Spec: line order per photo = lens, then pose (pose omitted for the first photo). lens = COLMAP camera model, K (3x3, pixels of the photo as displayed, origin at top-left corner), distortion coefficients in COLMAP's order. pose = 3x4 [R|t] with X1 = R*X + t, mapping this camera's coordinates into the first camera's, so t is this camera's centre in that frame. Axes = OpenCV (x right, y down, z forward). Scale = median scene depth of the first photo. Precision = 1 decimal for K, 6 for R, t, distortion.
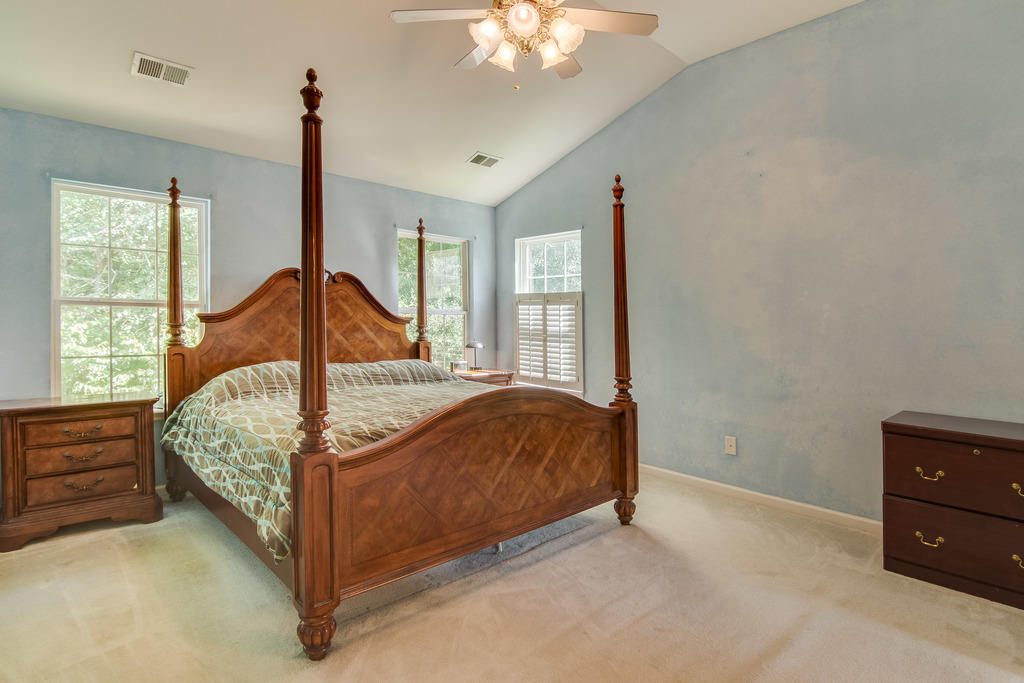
lens RADIAL K [[530.6, 0, 536.2], [0, 530.6, 324.4], [0, 0, 1]] dist [0.000754, -0.000225]
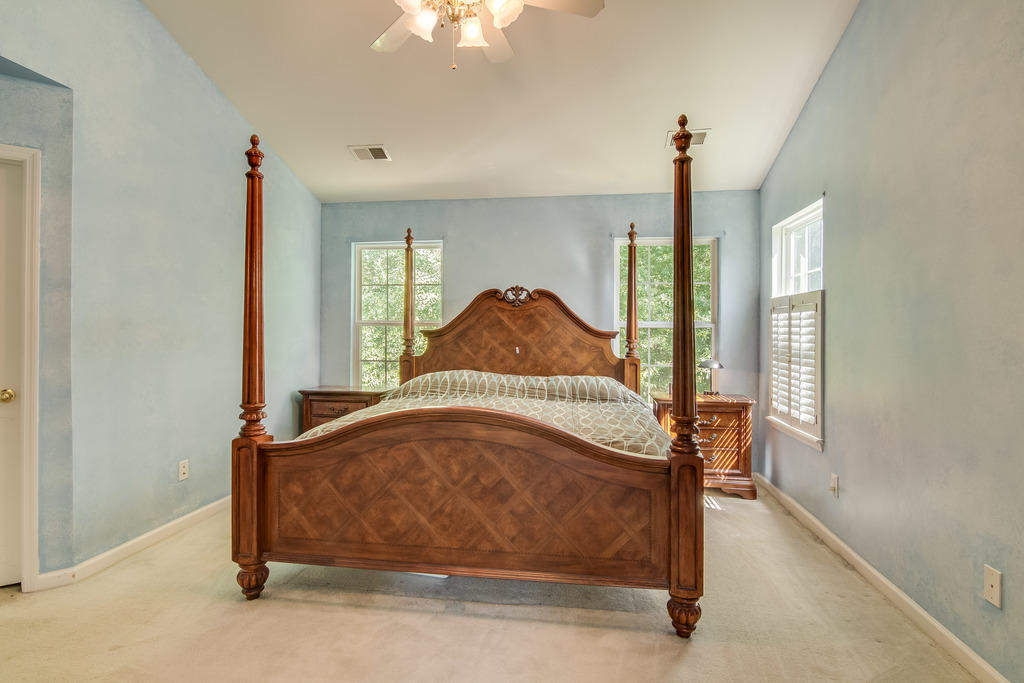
lens RADIAL K [[530.1, 0, 512.0], [0, 530.1, 341.5], [0, 0, 1]] dist [0.001241, -0.009726]
pose [[0.609869, 0.003175, -0.792496, 0.475791], [-0.002695, 0.999995, 0.001933, 0.003524], [0.792497, 0.000957, 0.609875, 0.351435]]
